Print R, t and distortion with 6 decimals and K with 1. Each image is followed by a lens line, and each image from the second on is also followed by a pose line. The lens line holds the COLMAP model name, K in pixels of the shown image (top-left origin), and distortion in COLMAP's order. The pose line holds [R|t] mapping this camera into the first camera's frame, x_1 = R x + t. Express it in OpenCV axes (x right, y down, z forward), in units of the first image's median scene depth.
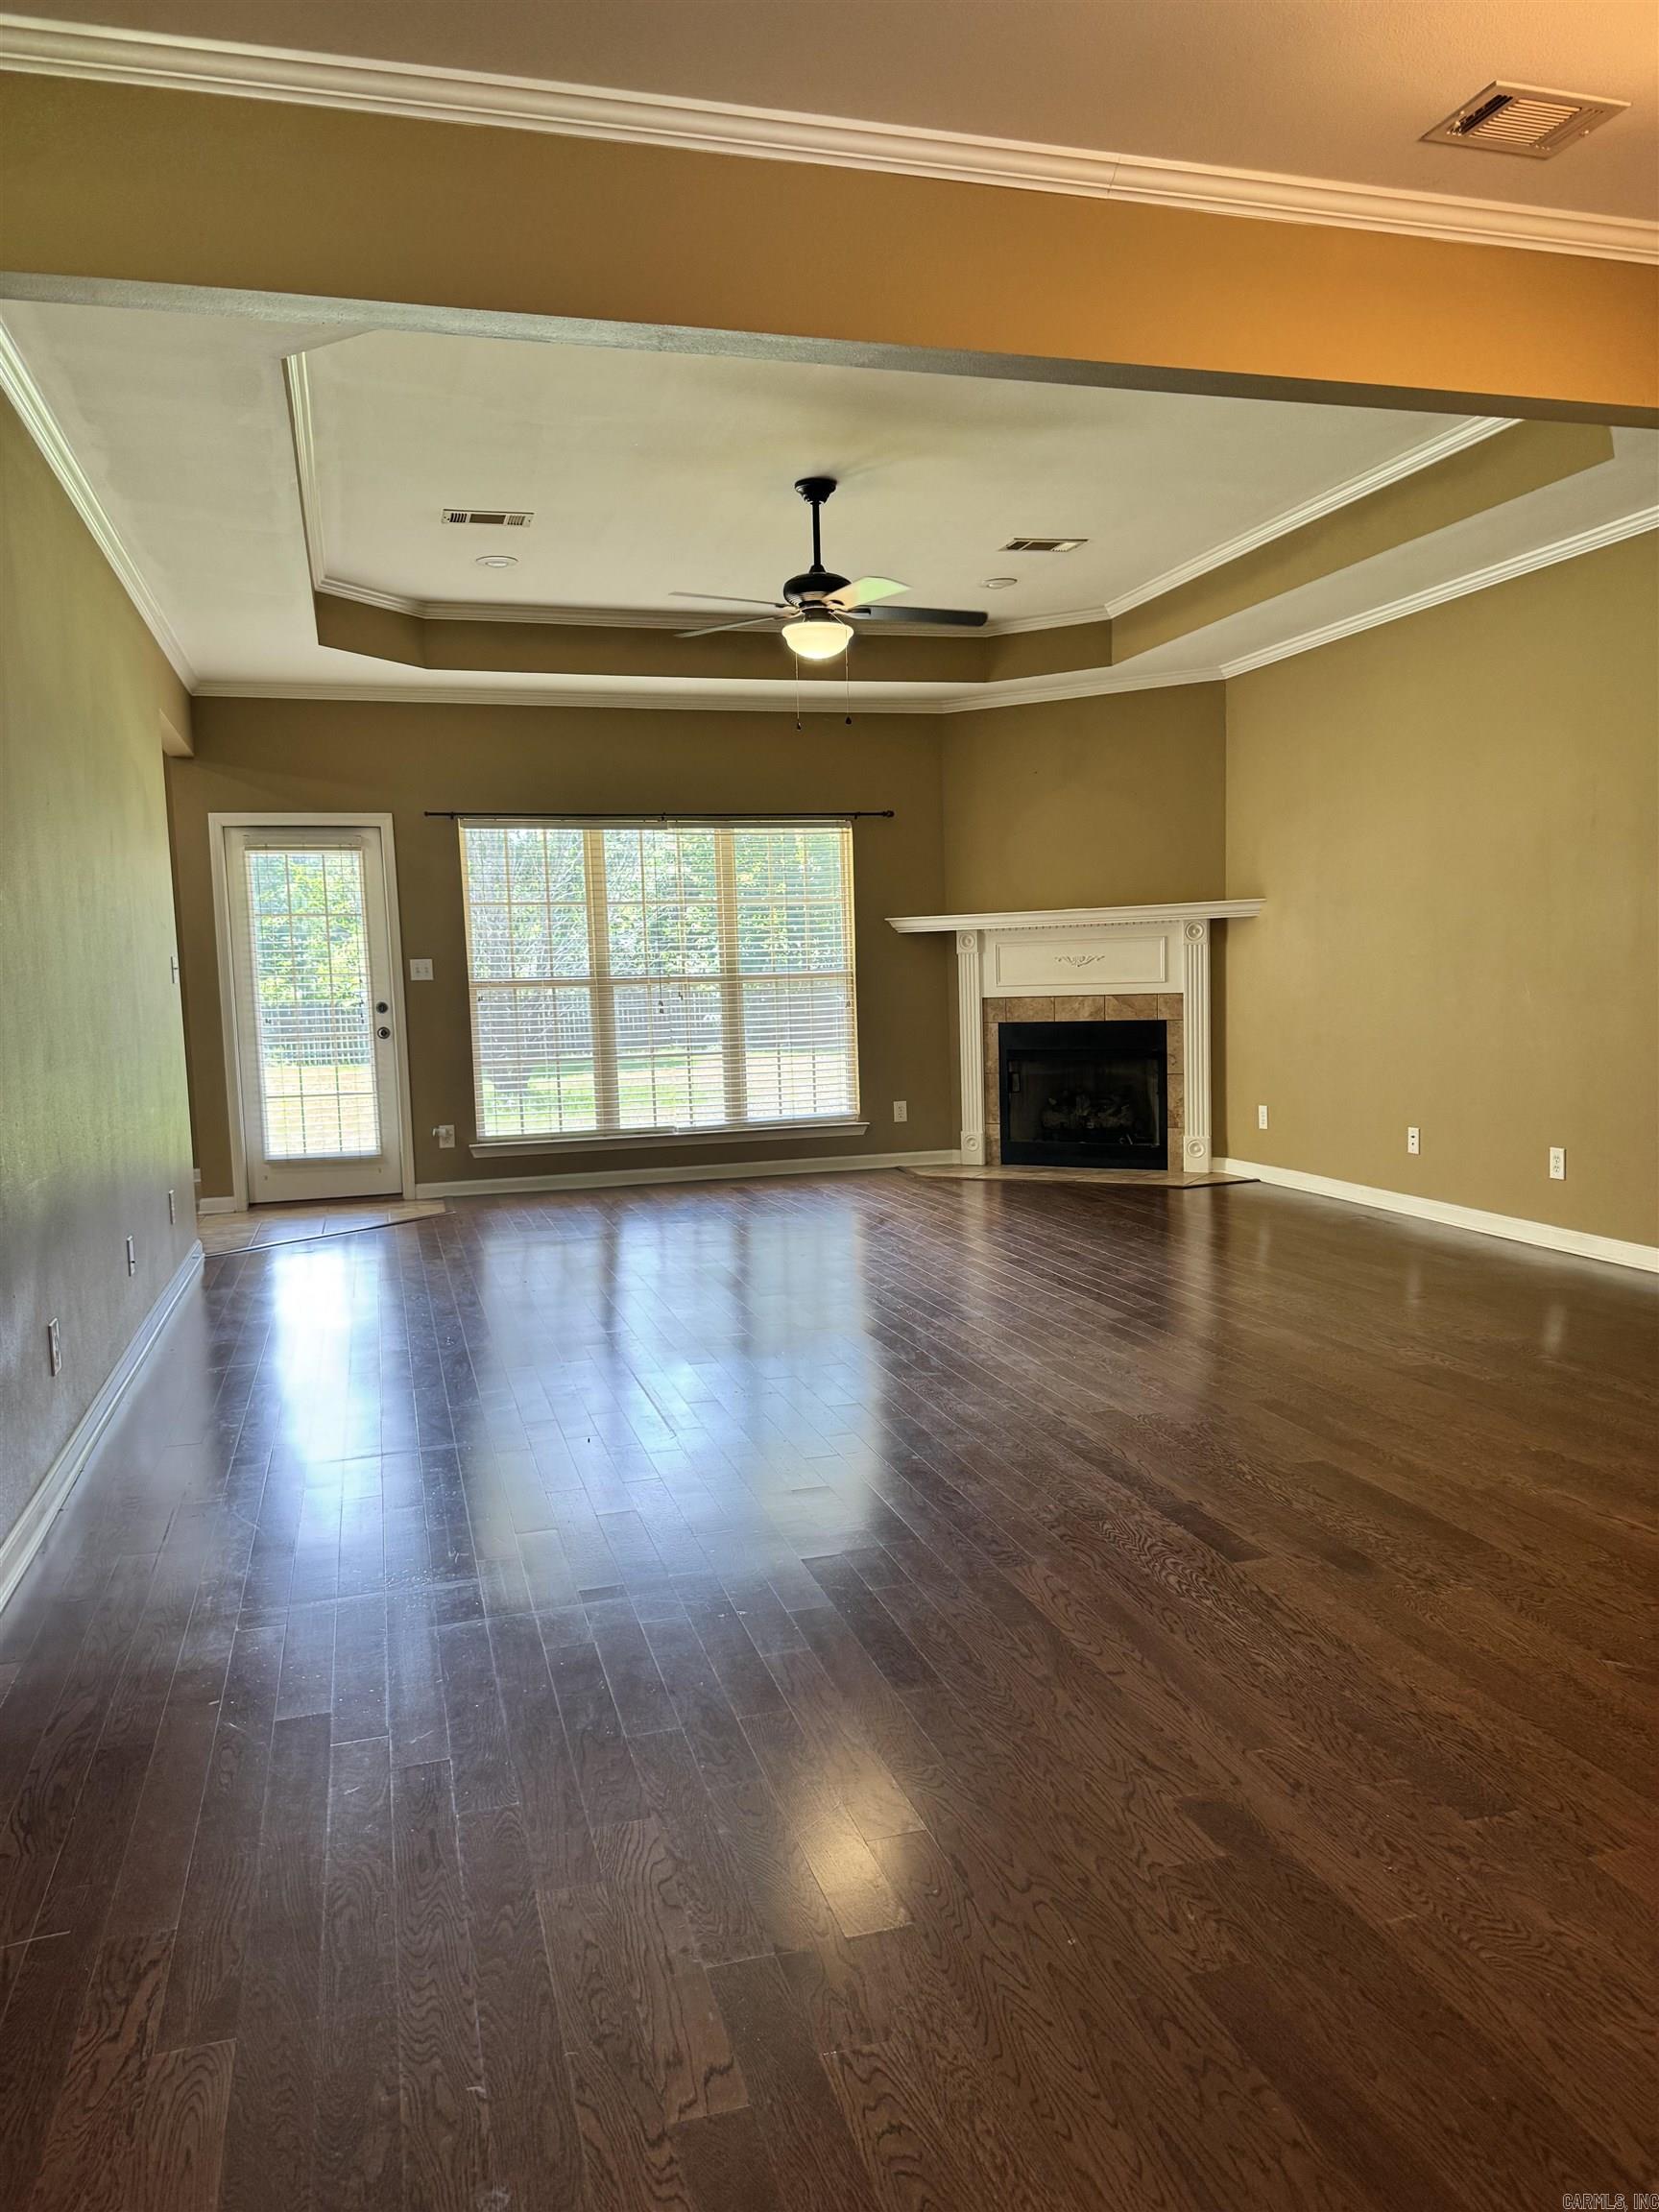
lens RADIAL K [[1551.3, 0, 819.9], [0, 1551.3, 1119.0], [0, 0, 1]] dist [0.067052, -0.000435]
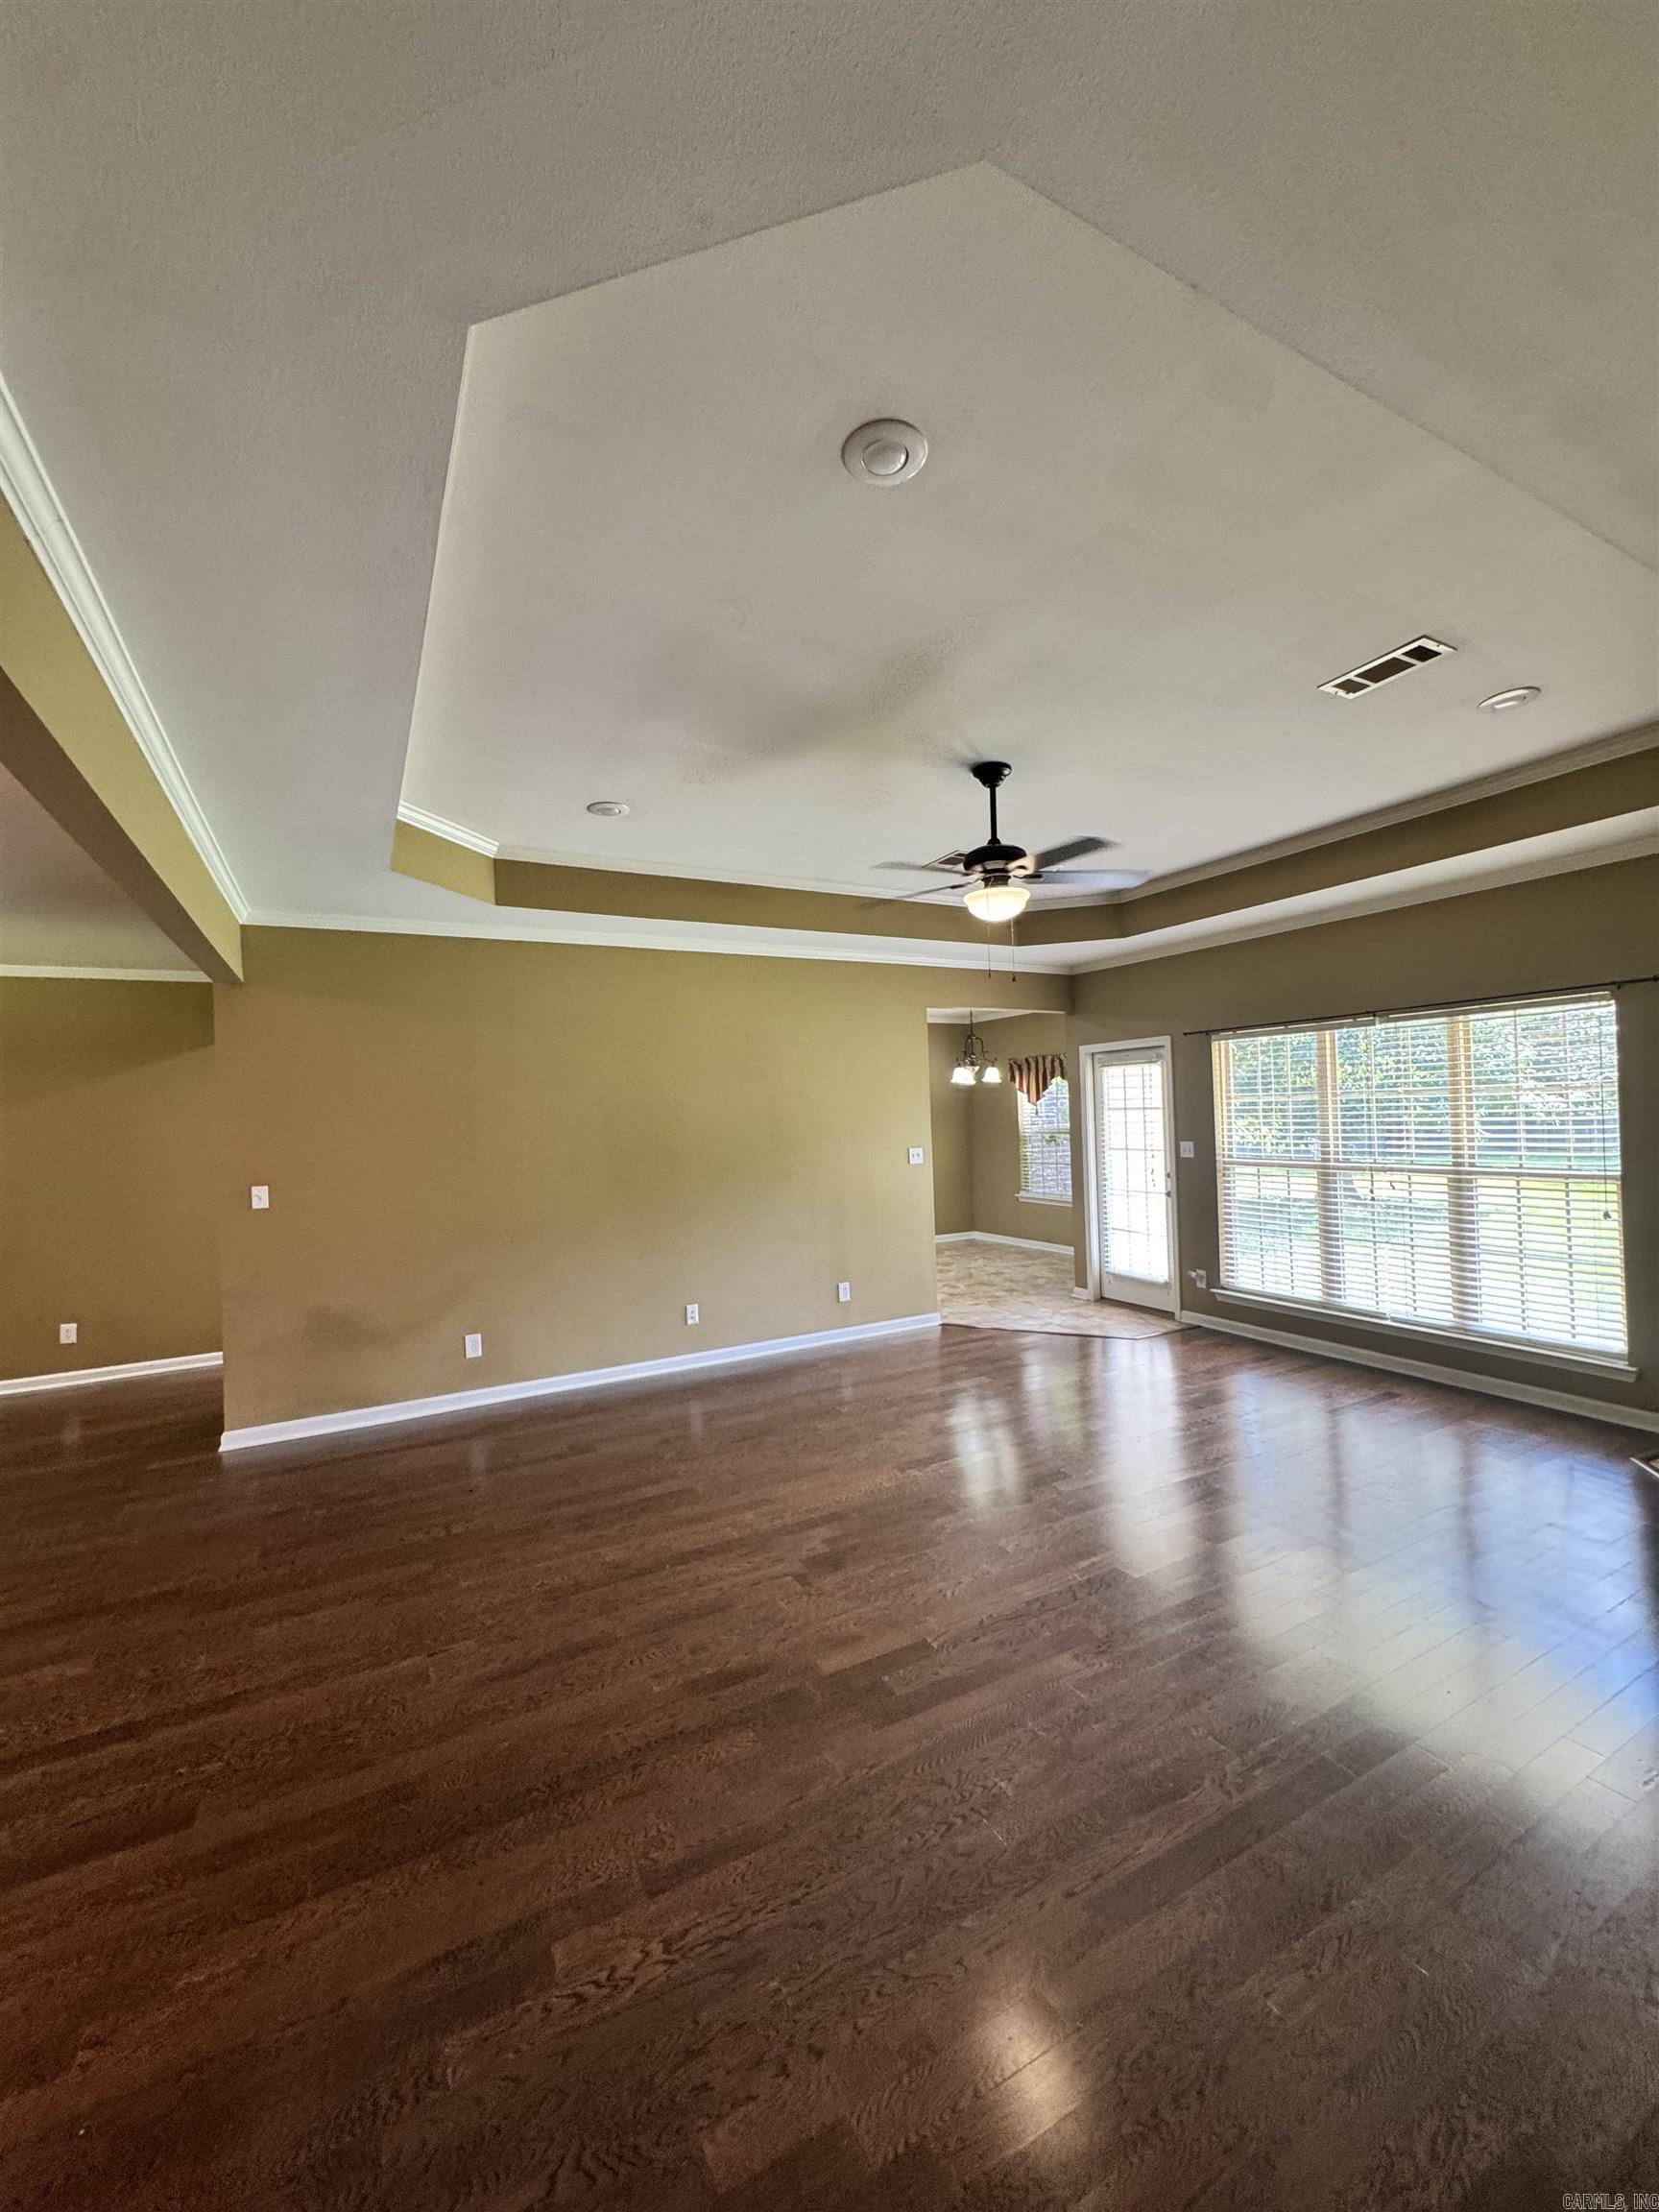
lens RADIAL K [[885.3, 0, 831.7], [0, 885.3, 1103.5], [0, 0, 1]] dist [-0.005126, 0.000893]
pose [[0.214907, 0.011742, -0.976564, 0.398526], [-0.065976, 0.997818, -0.002521, -0.109424], [0.974403, 0.064971, 0.215213, 0.525793]]
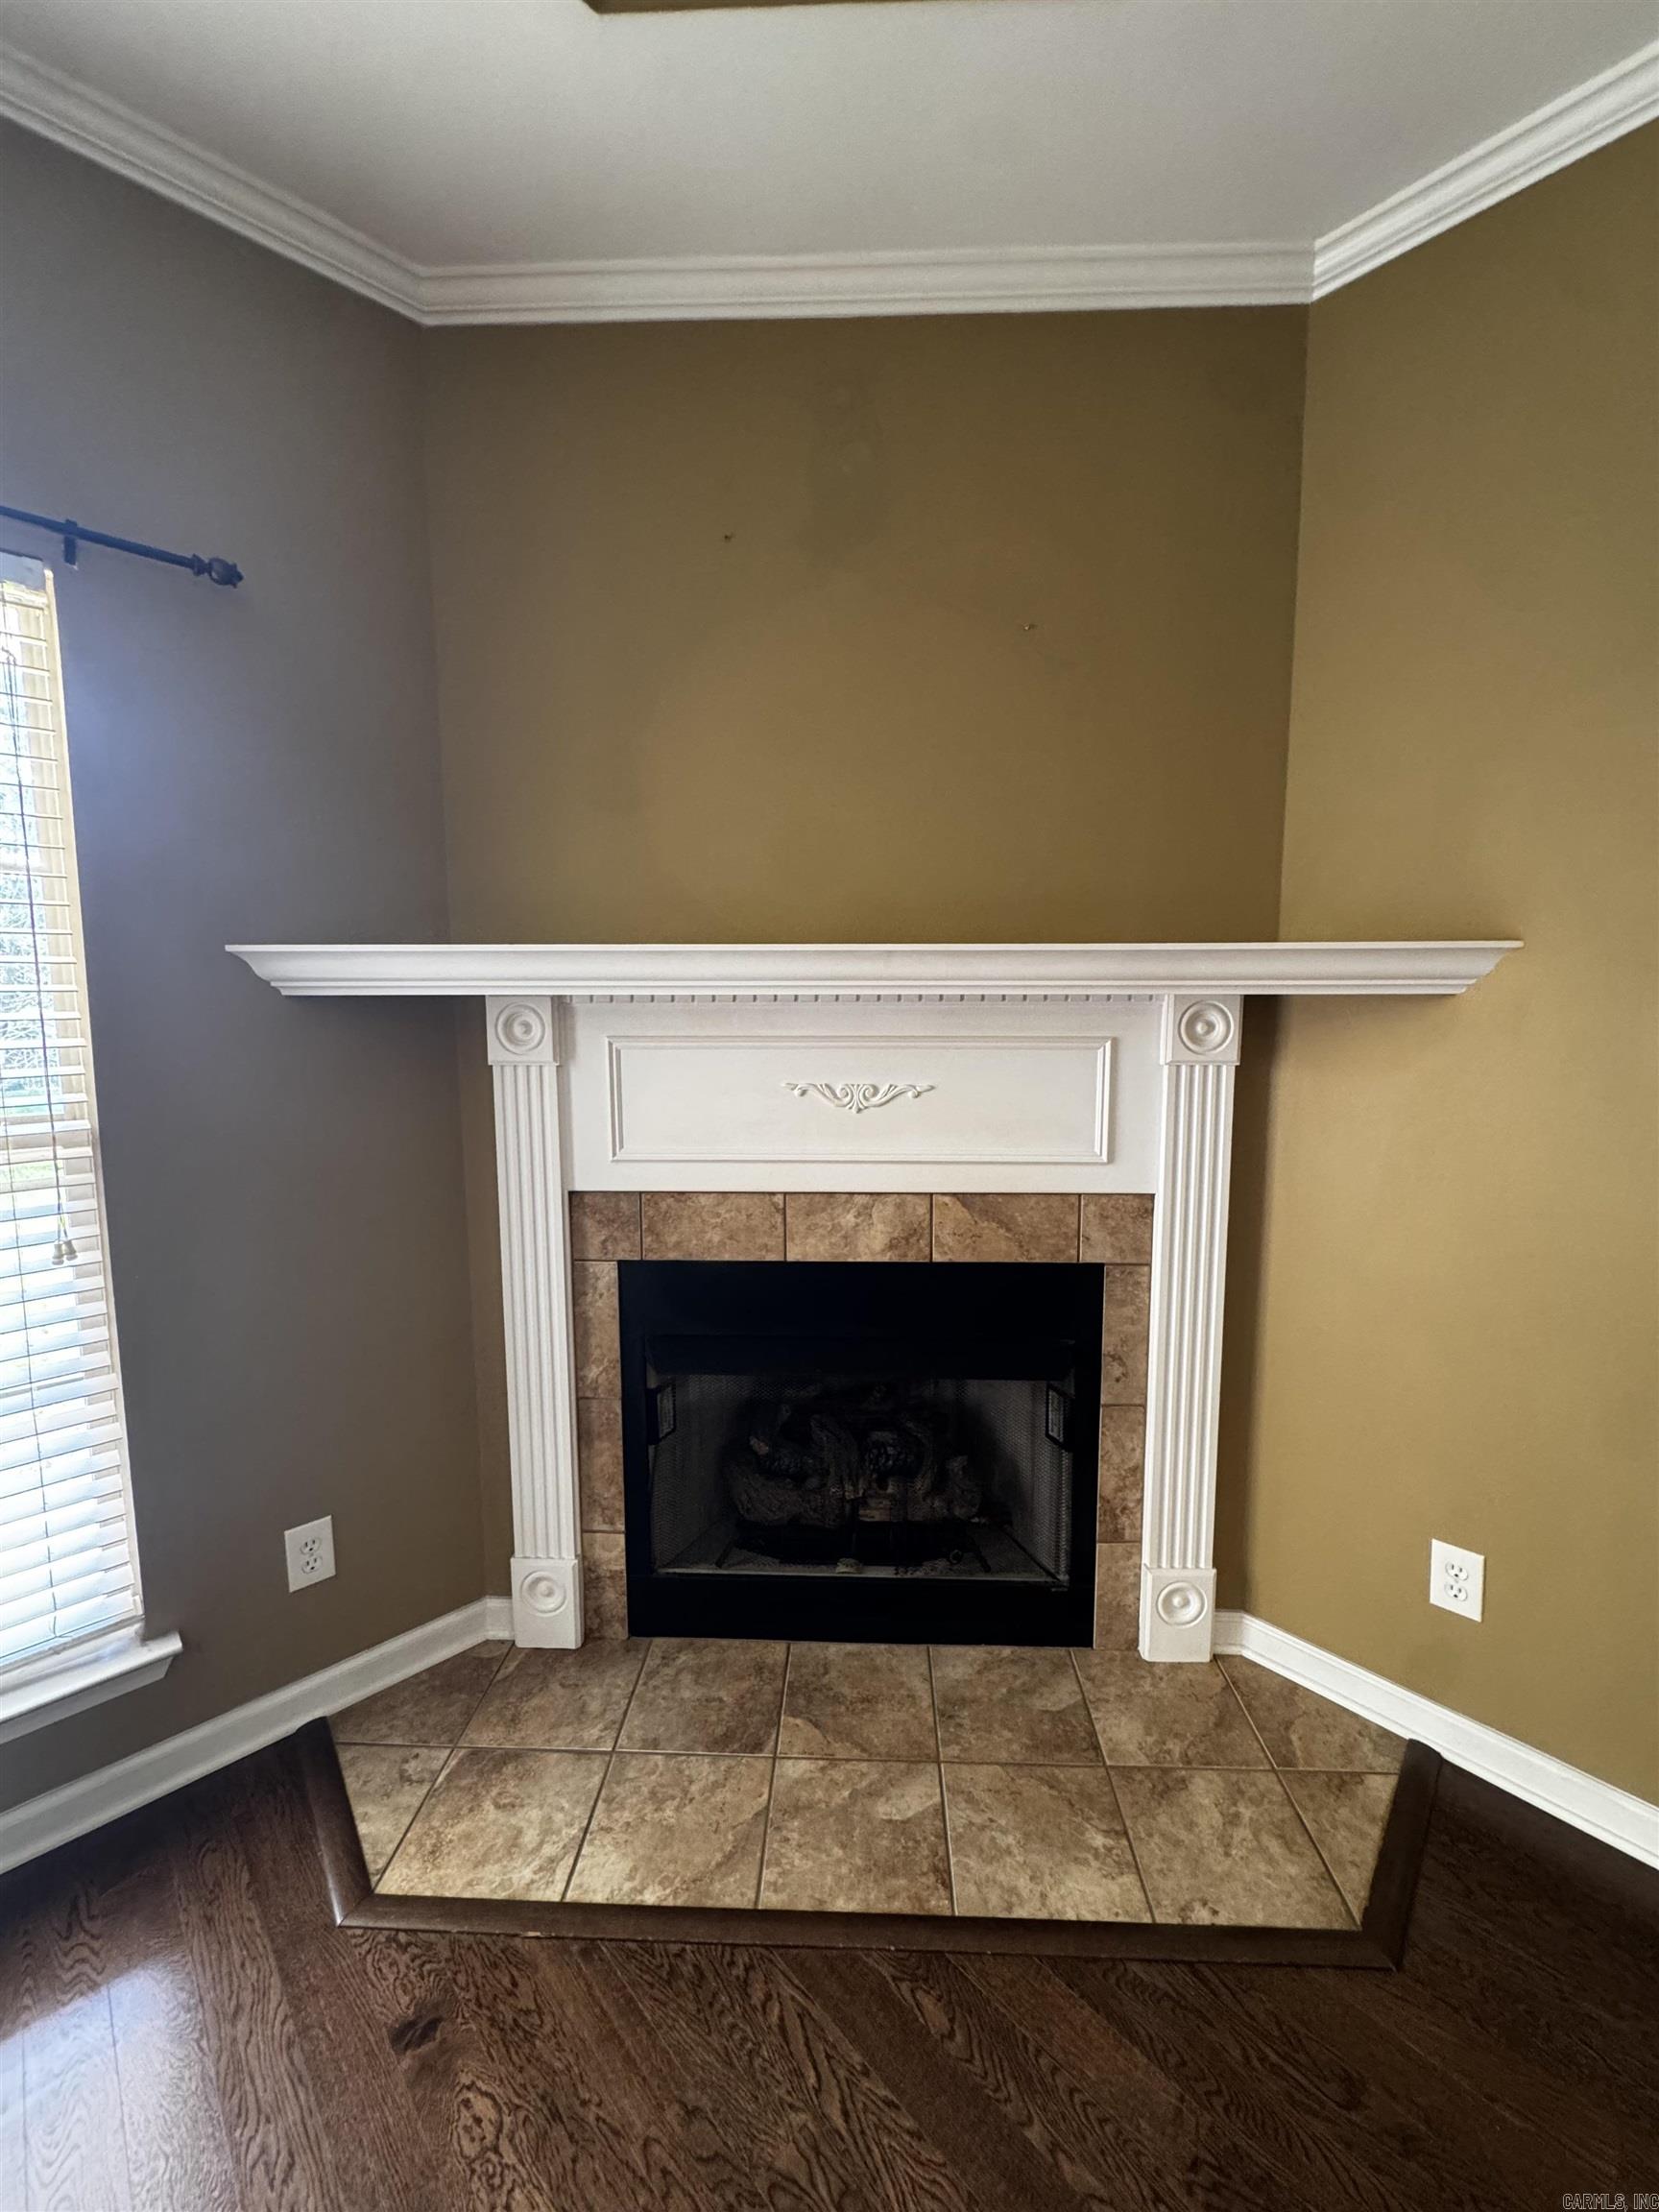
lens RADIAL K [[885.3, 0, 831.7], [0, 885.3, 1103.5], [0, 0, 1]] dist [-0.005126, 0.000893]
pose [[0.891322, -0.018414, 0.452997, 0.071220], [0.016844, 0.999830, 0.007501, -0.103624], [-0.453058, 0.000945, 0.891480, 0.839484]]
